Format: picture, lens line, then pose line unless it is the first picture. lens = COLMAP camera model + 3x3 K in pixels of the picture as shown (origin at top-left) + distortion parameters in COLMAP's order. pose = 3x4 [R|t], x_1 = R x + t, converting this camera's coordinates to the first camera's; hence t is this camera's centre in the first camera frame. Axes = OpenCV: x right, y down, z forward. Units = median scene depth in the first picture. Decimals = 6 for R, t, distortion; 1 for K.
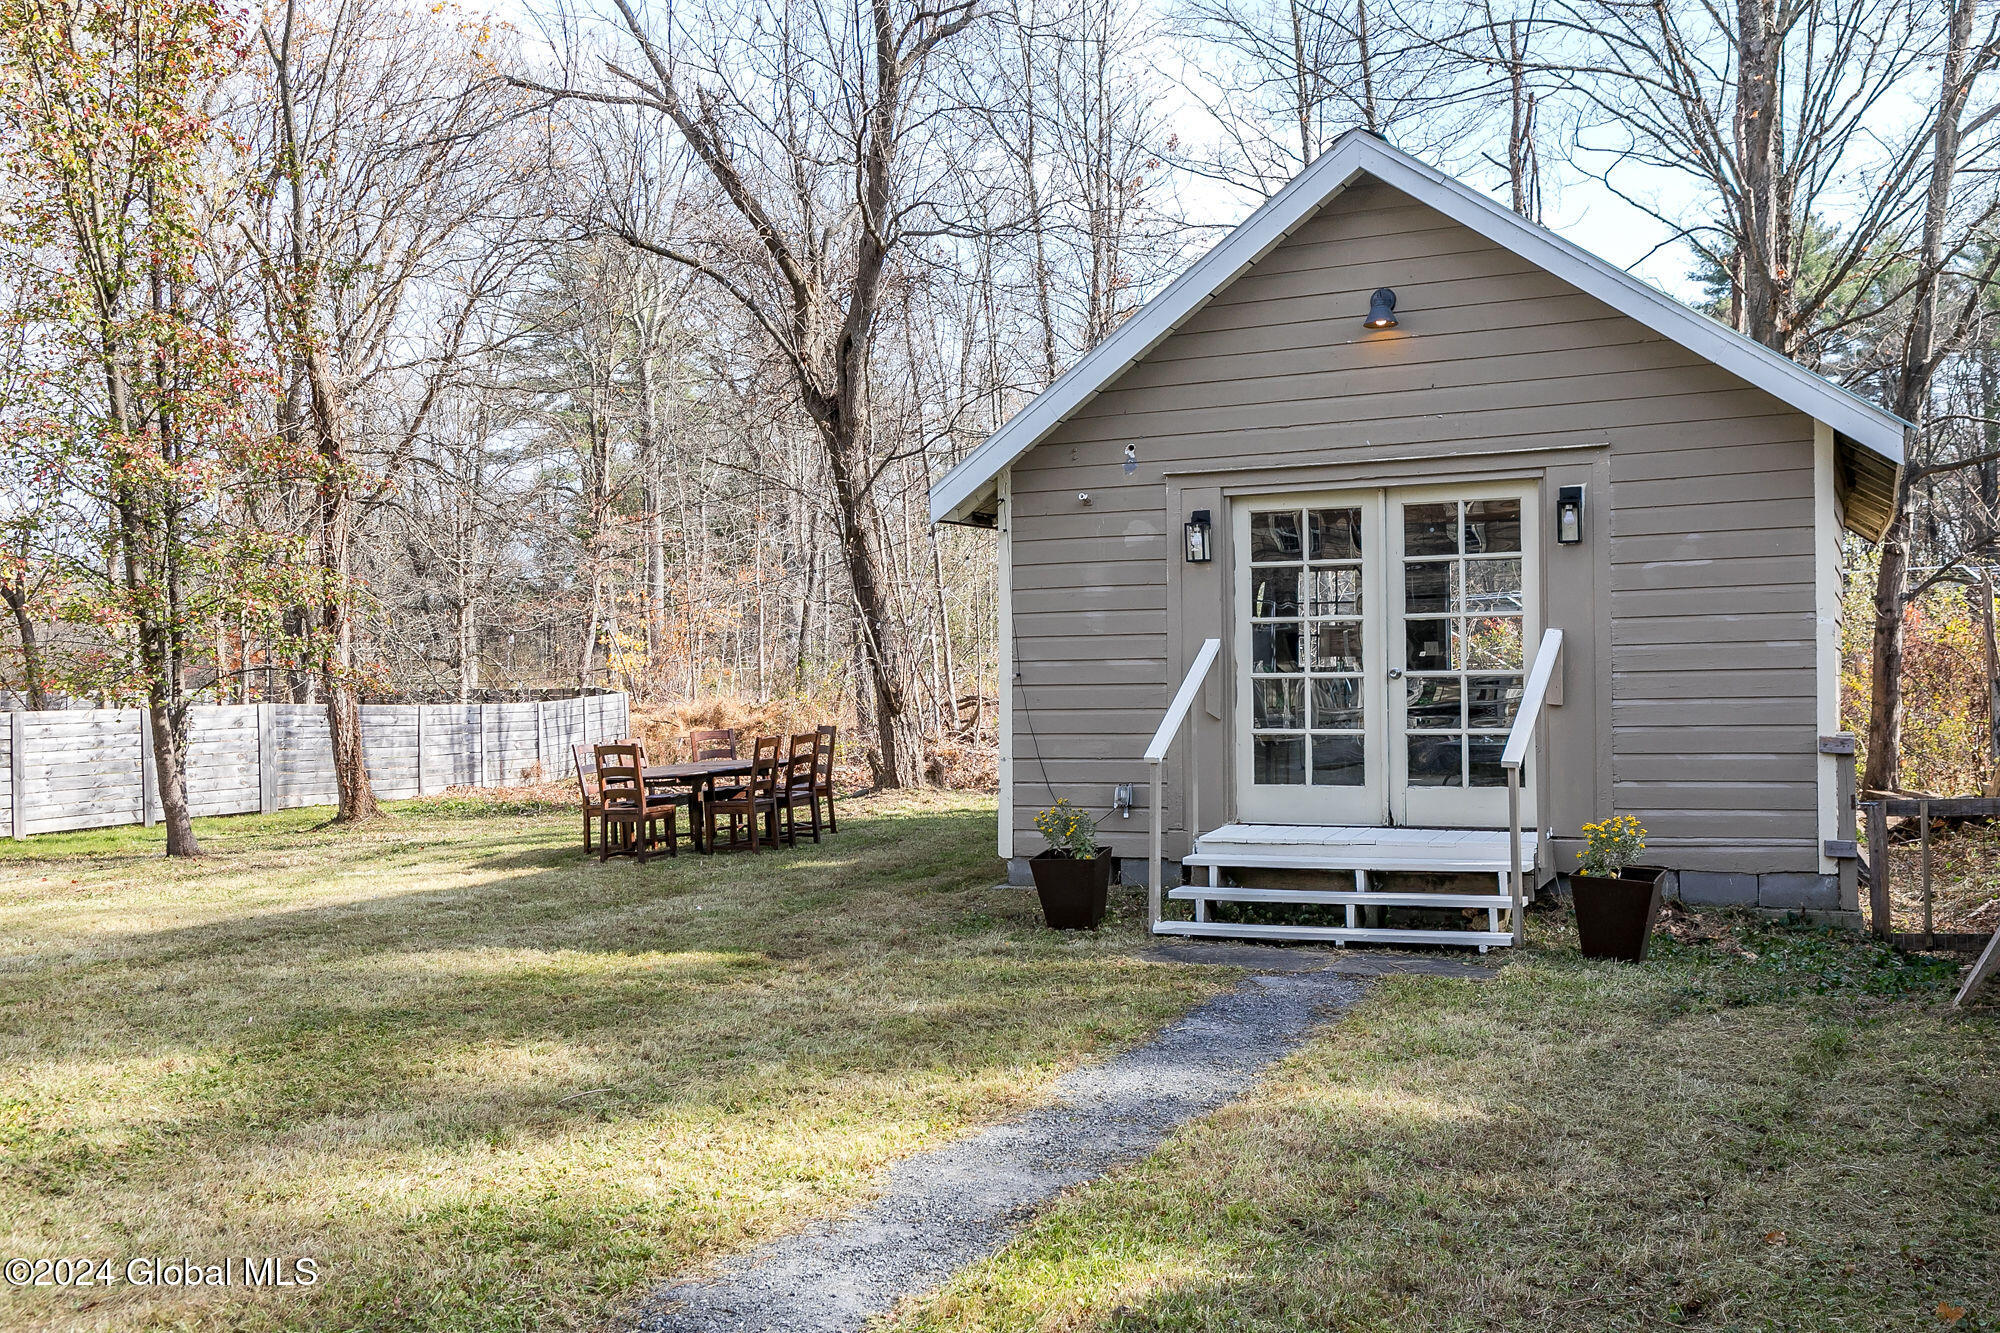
lens RADIAL K [[1737.2, 0, 1000.0], [0, 1737.2, 666.5], [0, 0, 1]] dist [-0.010316, -0.003732]
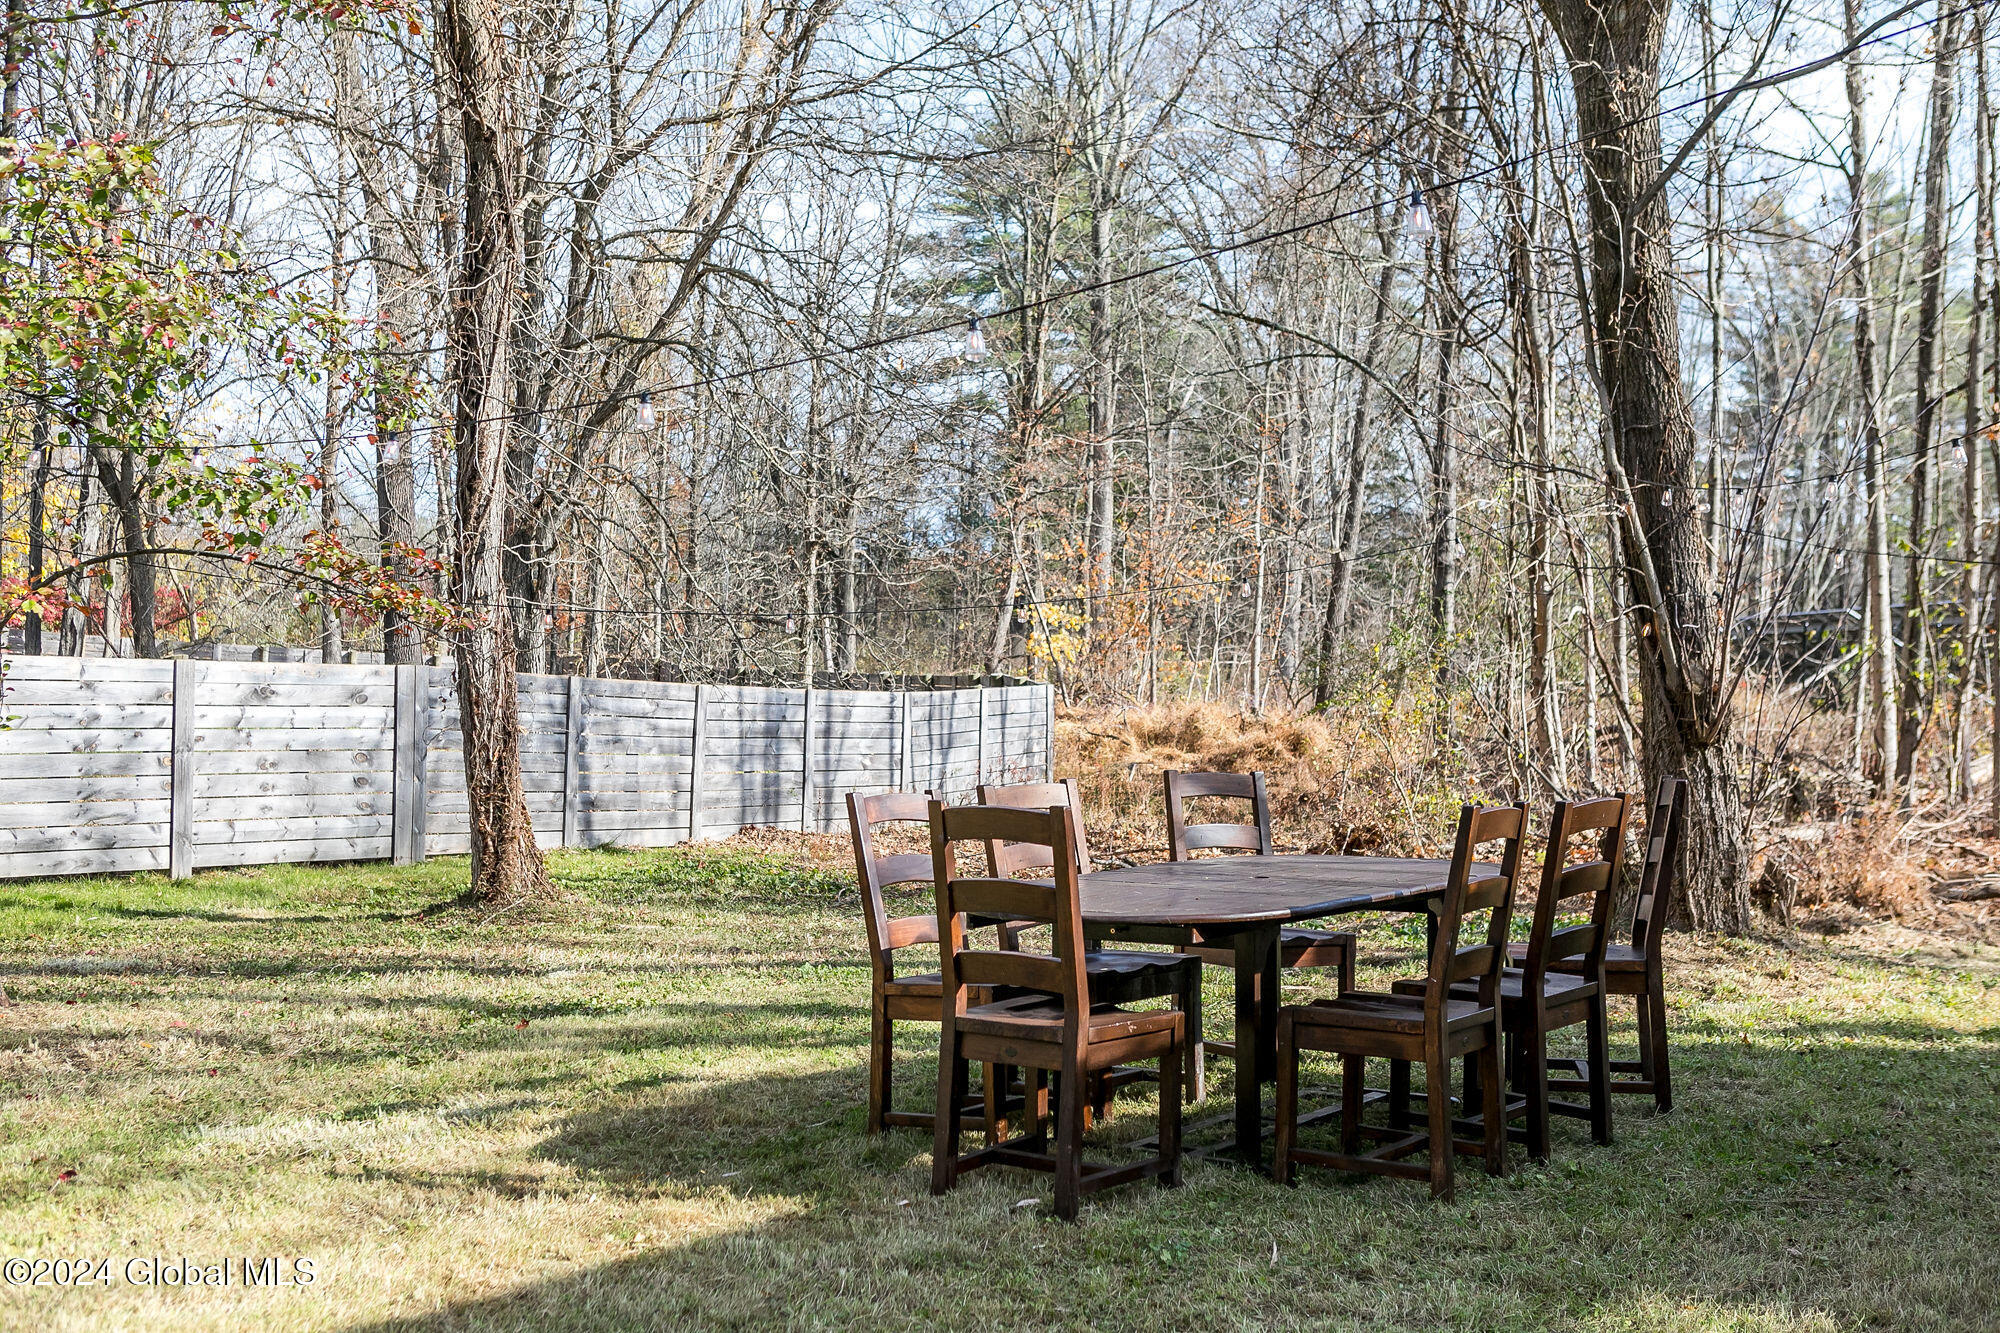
lens RADIAL K [[2374.6, 0, 1000.0], [0, 2374.6, 666.5], [0, 0, 1]] dist [0.007693, 0.009392]
pose [[0.971452, 0.047513, -0.232432, -0.052019], [-0.047832, 0.998846, 0.004267, 0.007838], [0.232366, 0.006973, 0.972603, 0.246338]]
